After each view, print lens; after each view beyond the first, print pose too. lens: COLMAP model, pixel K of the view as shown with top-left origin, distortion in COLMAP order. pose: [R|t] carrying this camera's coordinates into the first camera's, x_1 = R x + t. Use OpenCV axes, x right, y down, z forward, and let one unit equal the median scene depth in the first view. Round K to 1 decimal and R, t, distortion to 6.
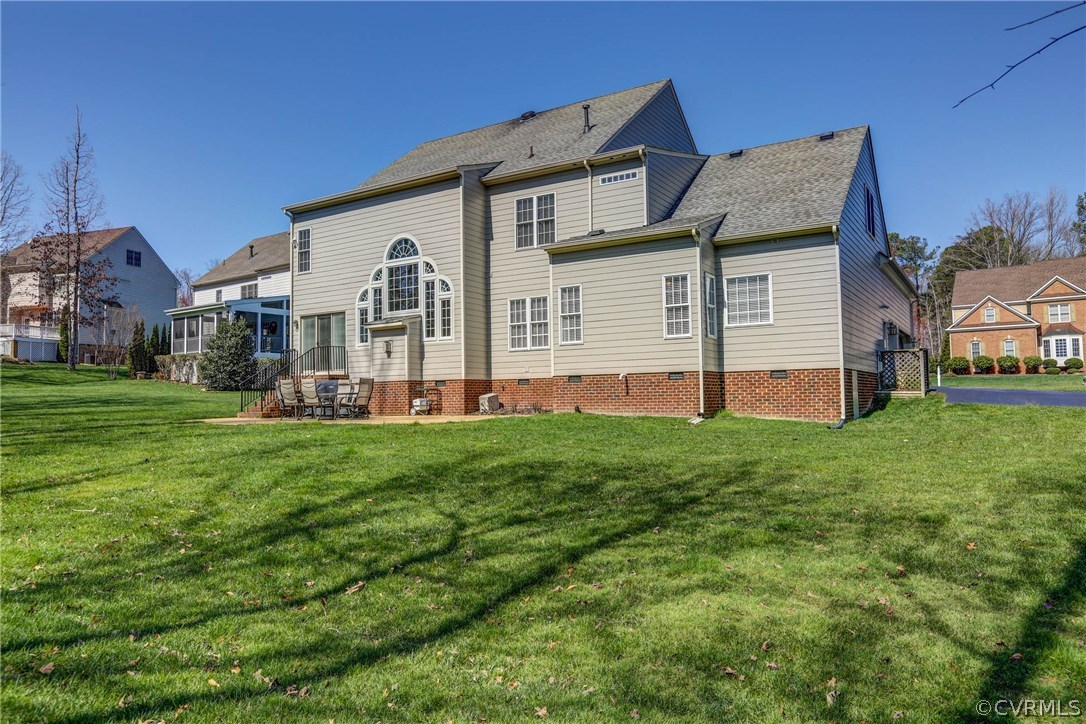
lens RADIAL K [[708.4, 0, 541.0], [0, 708.4, 363.3], [0, 0, 1]] dist [0.002698, 0.000242]
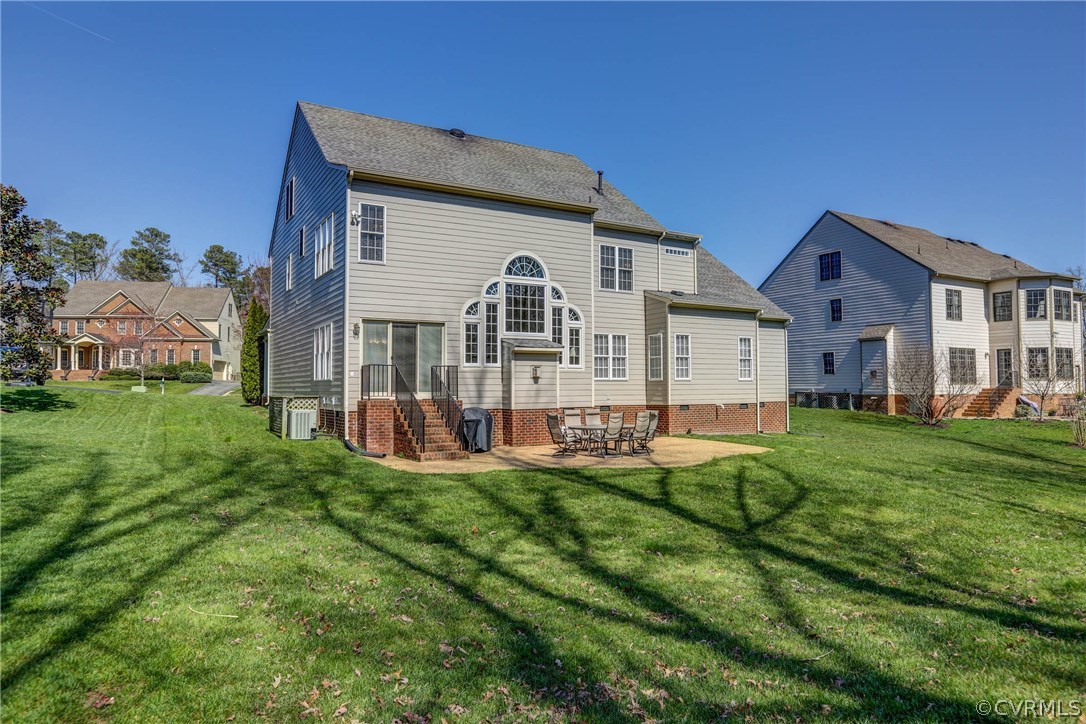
lens RADIAL K [[698.3, 0, 544.3], [0, 698.3, 359.8], [0, 0, 1]] dist [0.007408, 0.009284]
pose [[0.454164, 0.050504, 0.889485, -1.026403], [-0.043891, 0.998448, -0.034280, -0.008100], [-0.889836, -0.023472, 0.455676, 0.565227]]
